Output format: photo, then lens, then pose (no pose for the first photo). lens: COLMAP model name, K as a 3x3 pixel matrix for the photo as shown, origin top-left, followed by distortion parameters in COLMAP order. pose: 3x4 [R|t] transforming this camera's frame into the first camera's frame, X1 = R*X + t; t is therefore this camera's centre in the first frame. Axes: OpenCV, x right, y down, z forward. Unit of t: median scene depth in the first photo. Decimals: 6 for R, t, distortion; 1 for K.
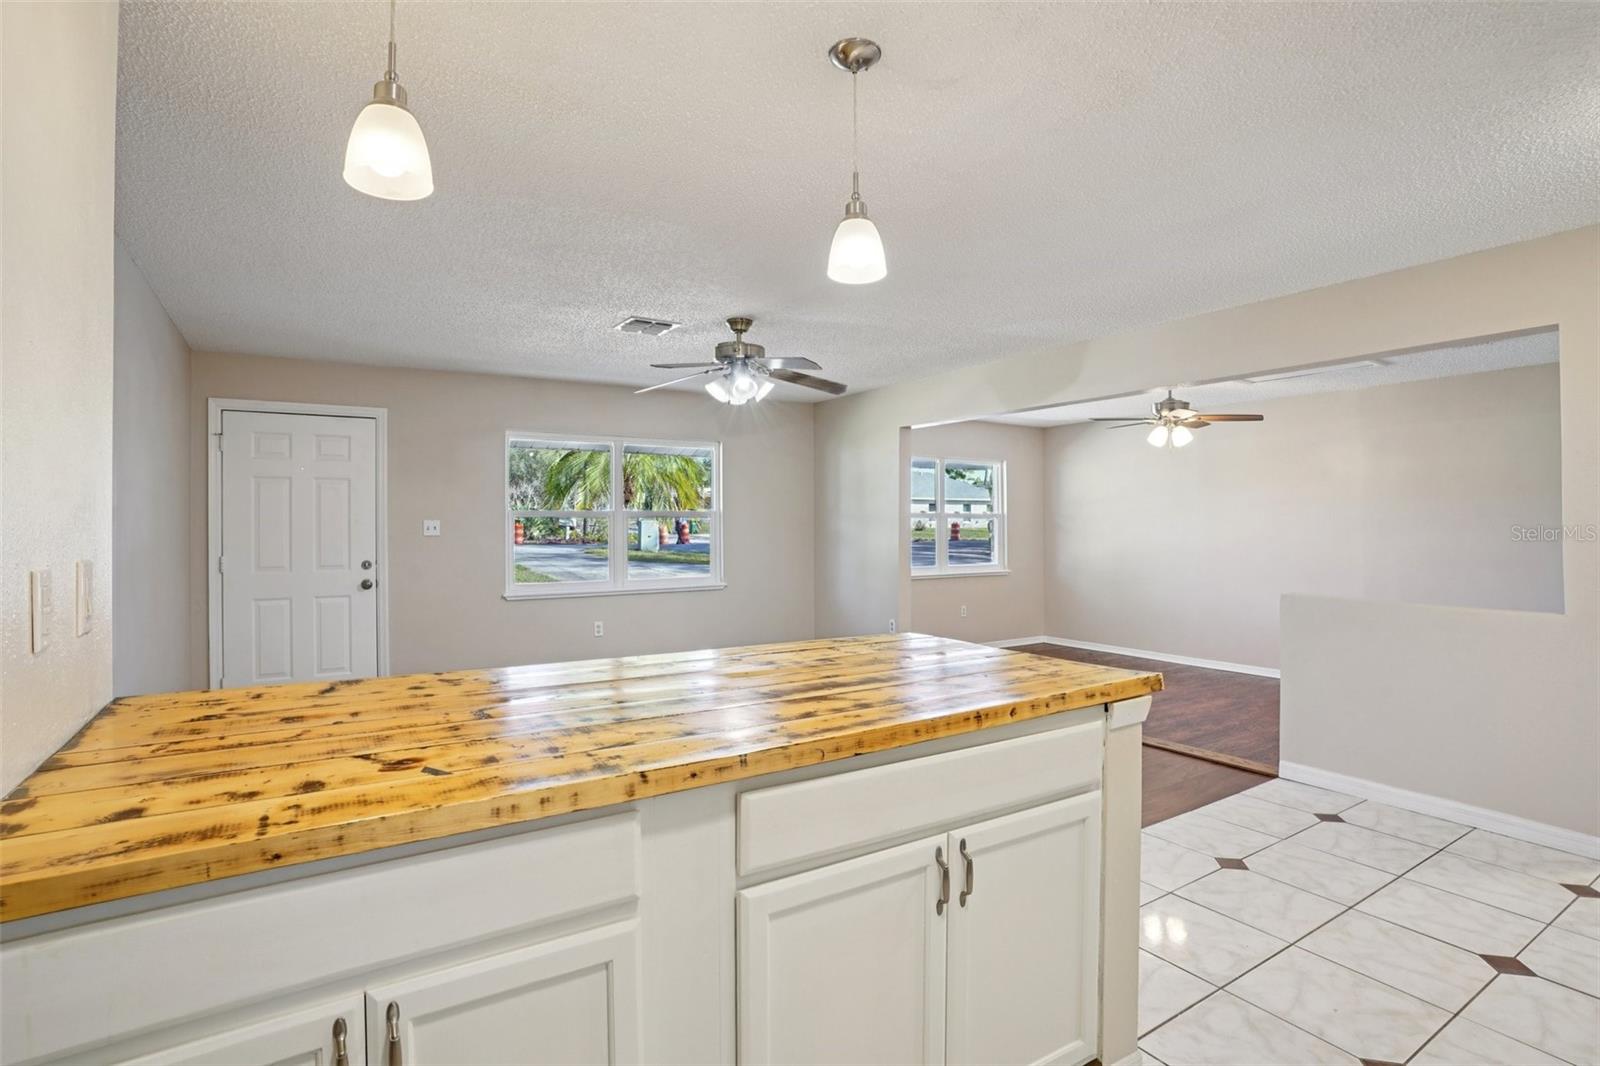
lens RADIAL K [[794.3, 0, 808.6], [0, 794.3, 514.9], [0, 0, 1]] dist [-0.069778, 0.026515]
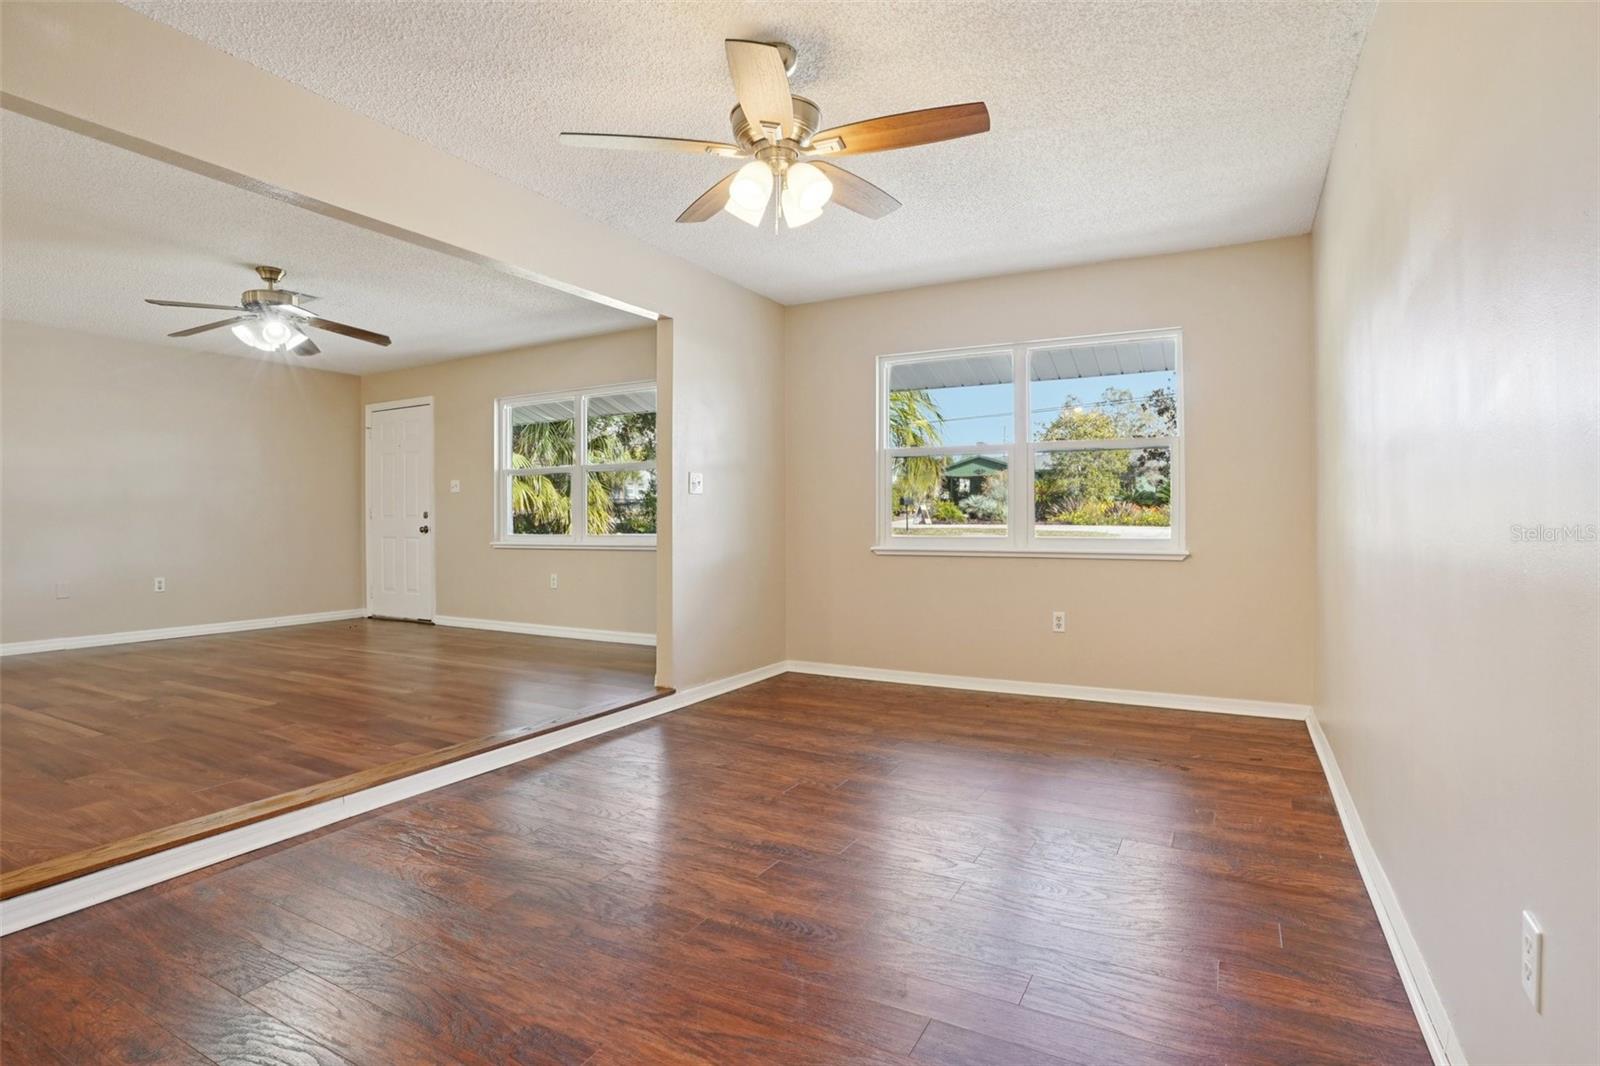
lens RADIAL K [[794.3, 0, 772.3], [0, 794.3, 544.0], [0, 0, 1]] dist [-0.069778, 0.026515]
pose [[0.461076, 0.030184, -0.886847, 0.906062], [0.013561, 0.999065, 0.041053, 0.066989], [0.887257, -0.030955, 0.460236, 0.908332]]
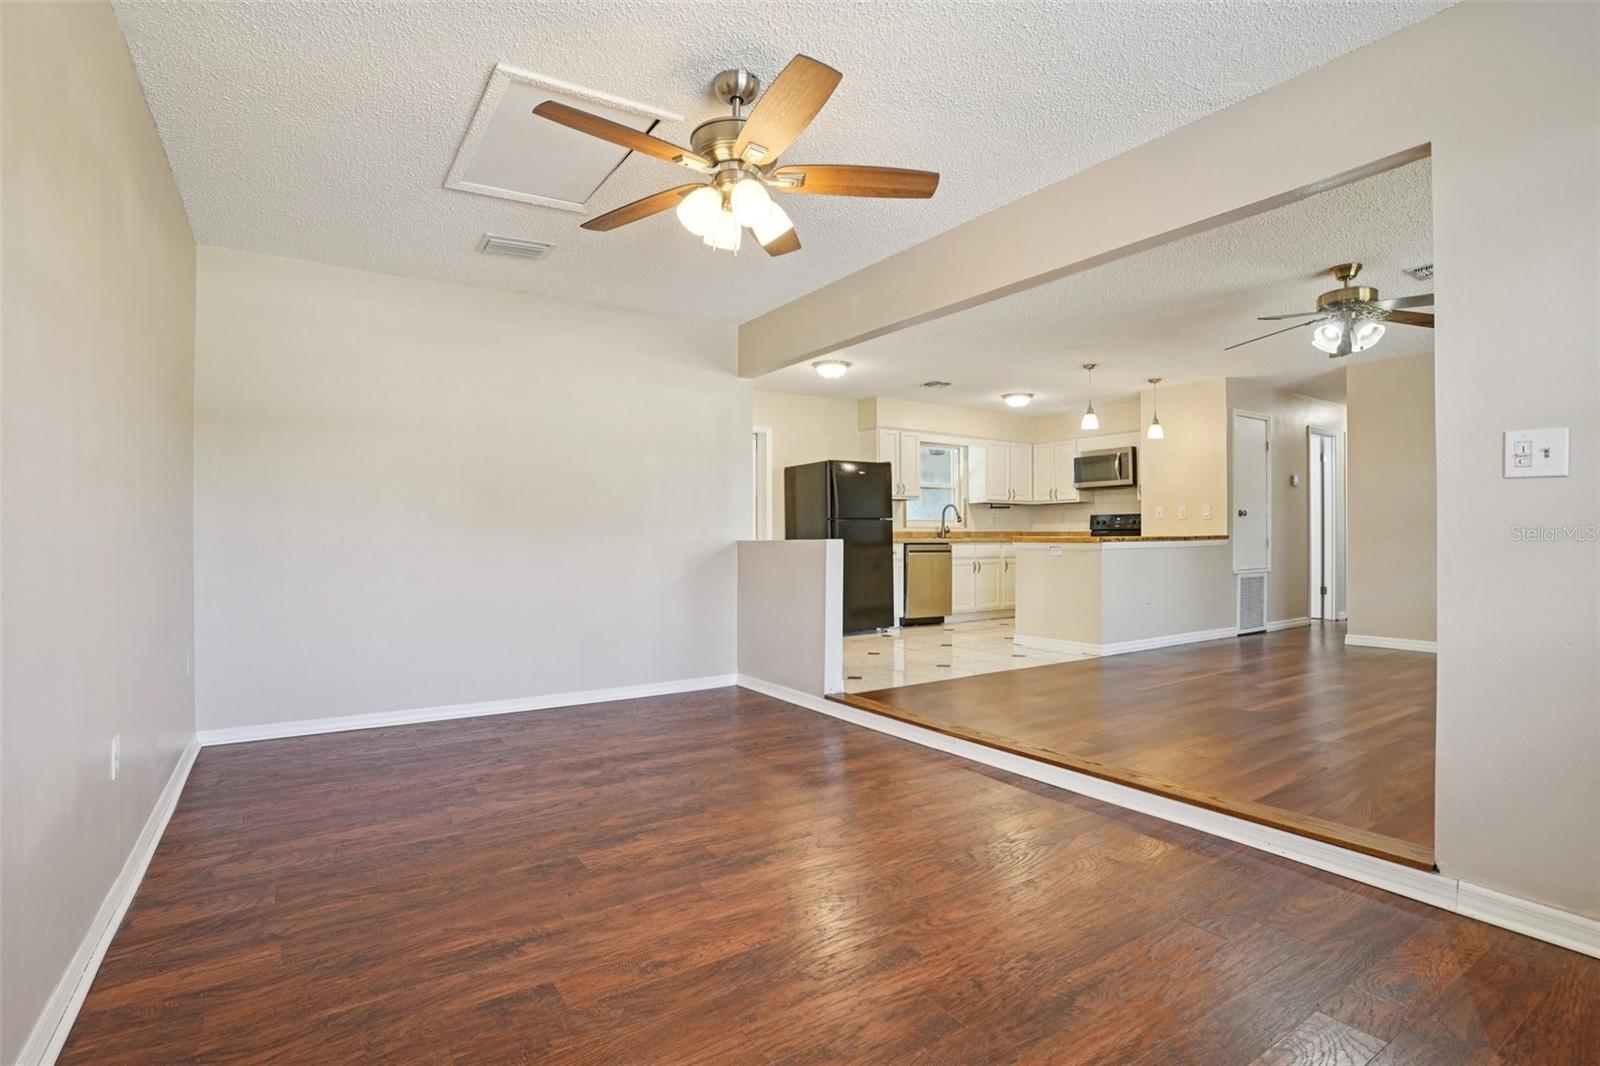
lens RADIAL K [[794.3, 0, 813.3], [0, 794.3, 532.9], [0, 0, 1]] dist [-0.069778, 0.026515]
pose [[-0.999549, 0.008152, -0.028897, 0.485504], [0.008673, 0.999801, -0.017942, 0.079874], [0.028745, -0.018184, -0.999421, 1.565358]]
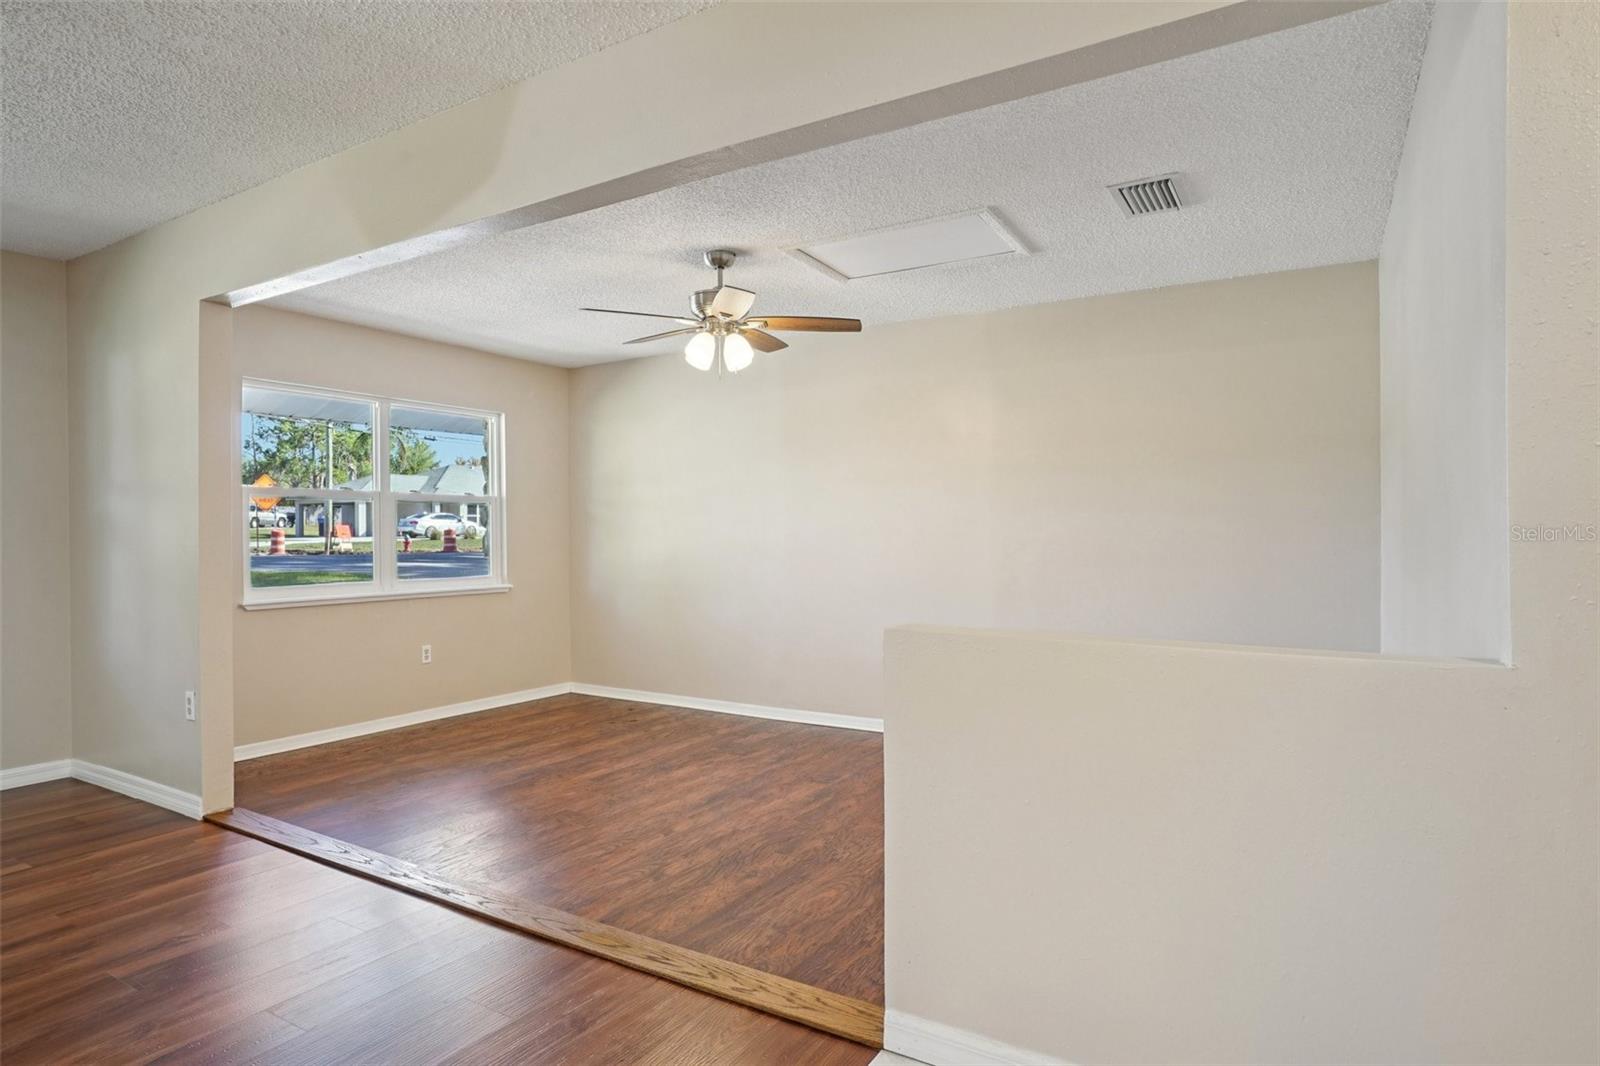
lens RADIAL K [[903.3, 0, 793.5], [0, 903.3, 532.0], [0, 0, 1]] dist [-0.039626, -0.000621]
pose [[0.901647, 0.001079, 0.432472, 0.244890], [-0.005765, 0.999938, 0.009524, 0.030776], [-0.432435, -0.011081, 0.901597, 0.408573]]
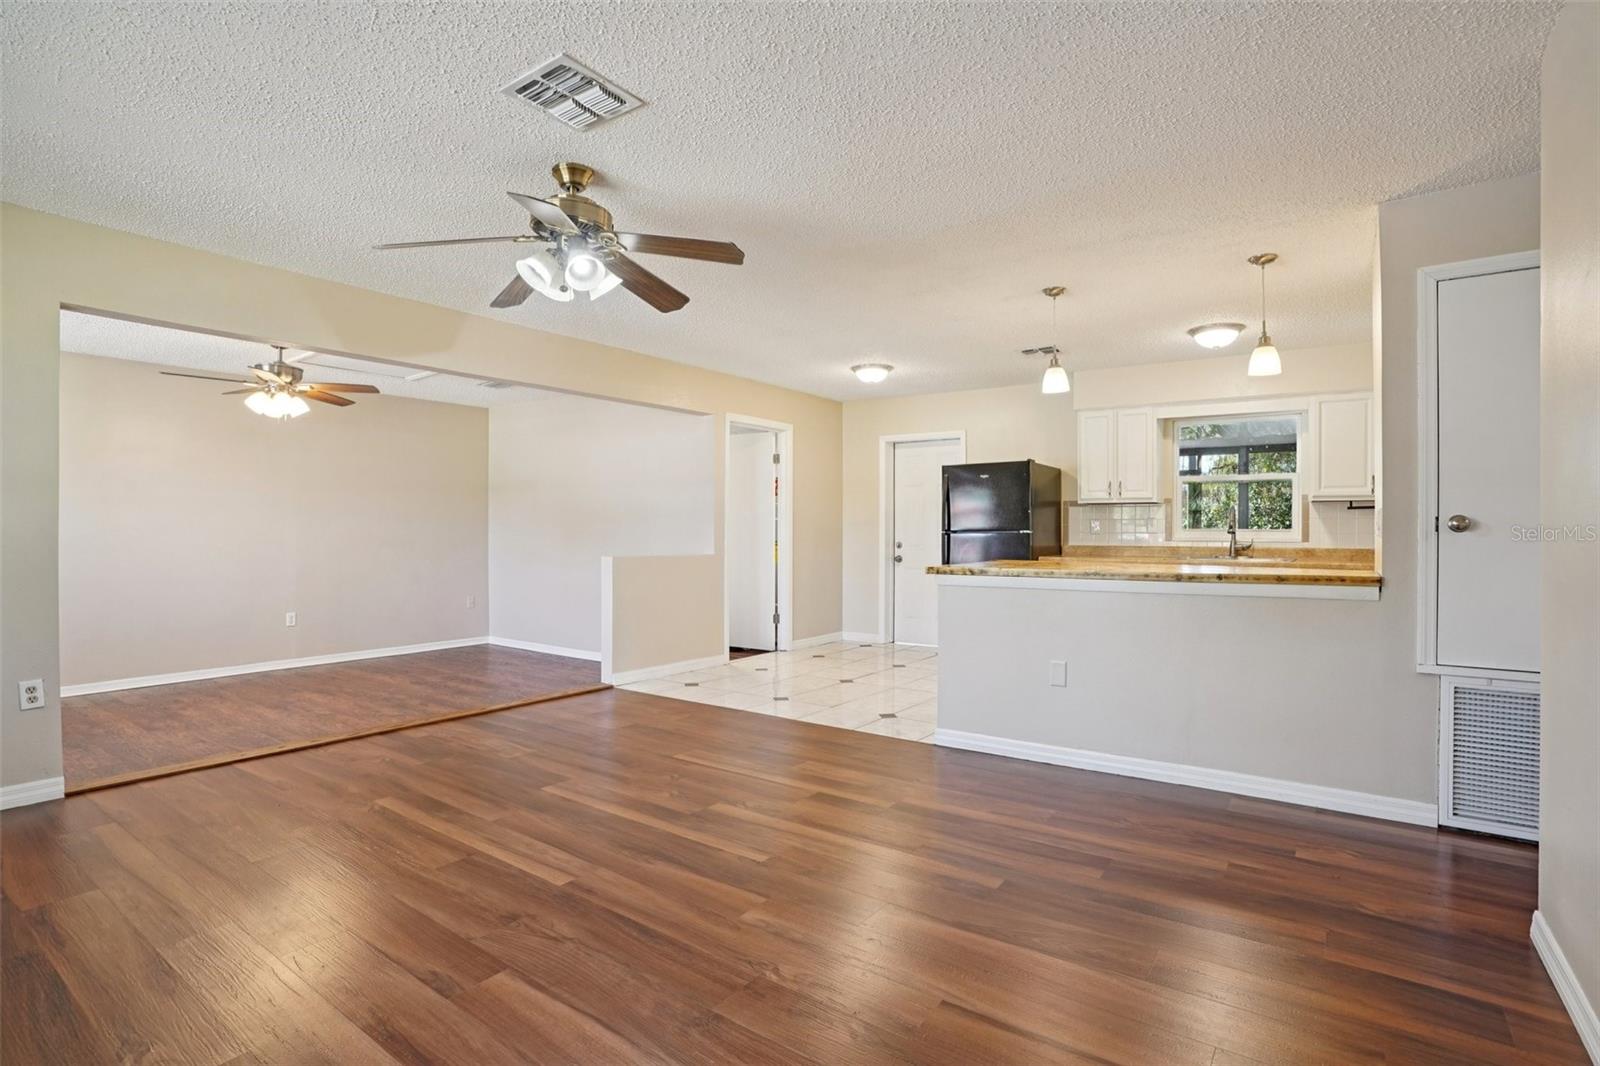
lens RADIAL K [[794.3, 0, 804.1], [0, 794.3, 525.2], [0, 0, 1]] dist [-0.069778, 0.026515]
pose [[-0.373008, 0.008872, 0.927786, -0.608137], [-0.013986, 0.999787, -0.015183, 0.043183], [-0.927723, -0.018639, -0.372805, 0.858866]]
